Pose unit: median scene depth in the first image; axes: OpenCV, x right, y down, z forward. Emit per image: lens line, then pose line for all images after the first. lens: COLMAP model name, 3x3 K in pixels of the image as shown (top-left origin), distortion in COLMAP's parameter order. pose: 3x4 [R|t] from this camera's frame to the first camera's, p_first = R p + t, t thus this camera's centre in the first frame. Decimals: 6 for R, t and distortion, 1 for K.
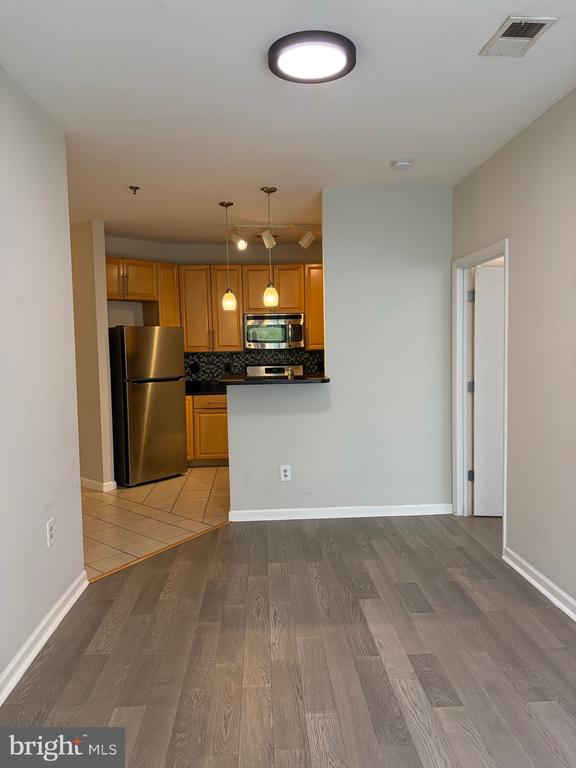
lens RADIAL K [[577.6, 0, 295.3], [0, 577.6, 389.7], [0, 0, 1]] dist [0.032101, -0.038428]
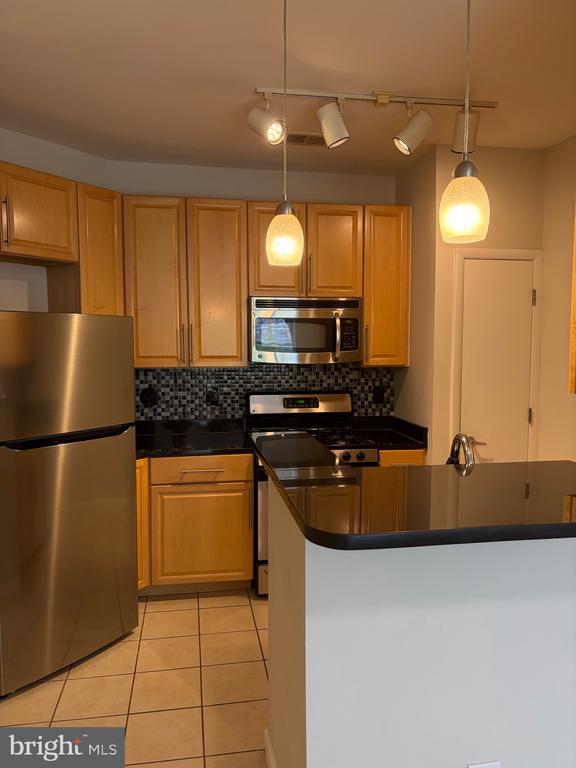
lens RADIAL K [[577.6, 0, 287.6], [0, 577.6, 385.3], [0, 0, 1]] dist [0.032101, -0.038428]
pose [[0.994030, 0.009920, 0.108660, -0.113257], [-0.008790, 0.999902, -0.010876, -0.046308], [-0.108757, 0.009856, 0.994020, 0.490194]]
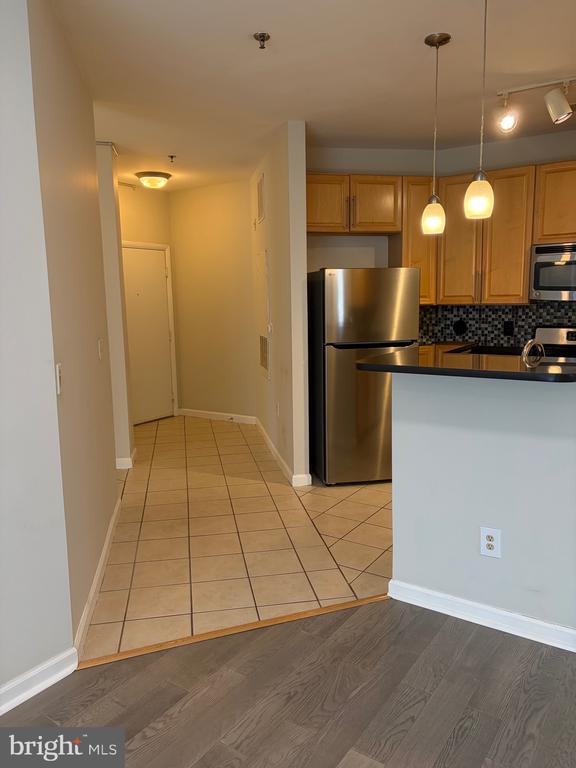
lens RADIAL K [[577.6, 0, 292.6], [0, 577.6, 384.6], [0, 0, 1]] dist [0.032101, -0.038428]
pose [[0.795117, 0.096152, -0.598786, 0.099373], [-0.047681, 0.994206, 0.096333, -0.027998], [0.604579, -0.048046, 0.795095, 0.334340]]
